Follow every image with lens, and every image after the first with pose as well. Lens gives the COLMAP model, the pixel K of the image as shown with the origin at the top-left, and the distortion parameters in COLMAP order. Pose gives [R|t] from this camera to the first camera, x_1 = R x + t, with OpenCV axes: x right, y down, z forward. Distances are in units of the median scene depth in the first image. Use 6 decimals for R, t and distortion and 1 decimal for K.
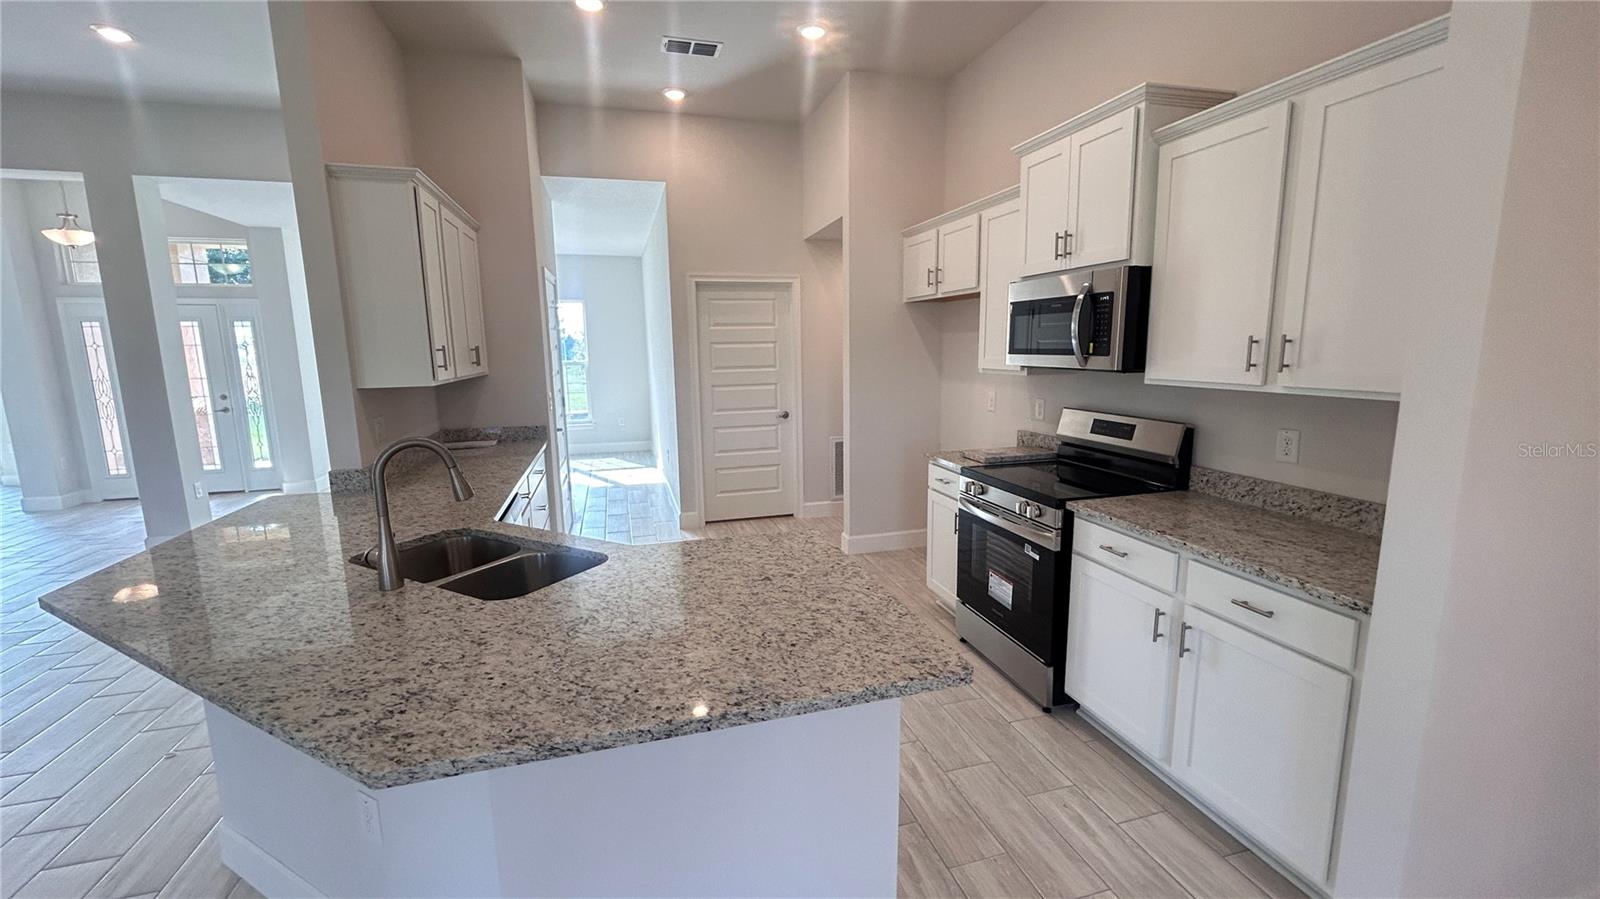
lens RADIAL K [[646.1, 0, 800.0], [0, 646.1, 449.5], [0, 0, 1]] dist [-0.000960, 0.000082]
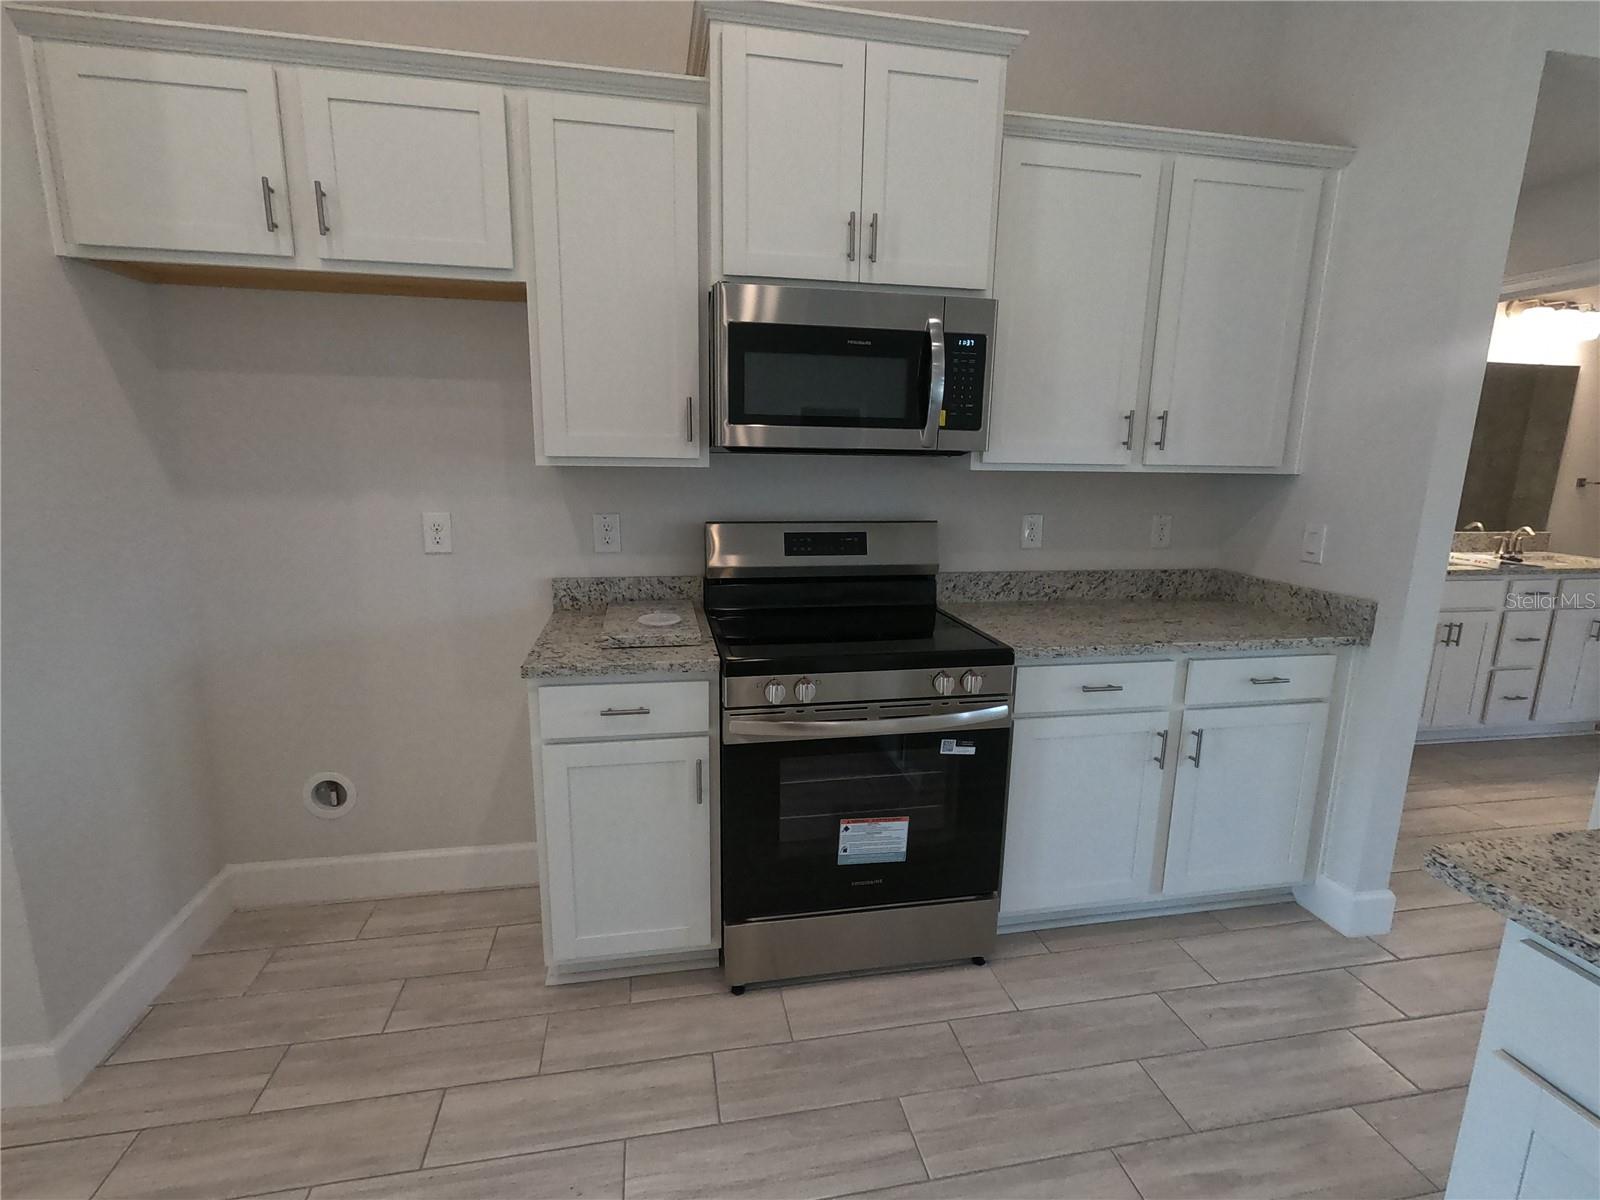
lens RADIAL K [[762.3, 0, 803.4], [0, 762.3, 604.4], [0, 0, 1]] dist [0.000566, 0.000307]
pose [[0.086888, -0.184402, 0.979003, -0.361044], [0.143347, 0.974807, 0.170890, -0.127041], [-0.985851, 0.125489, 0.111133, 1.094524]]
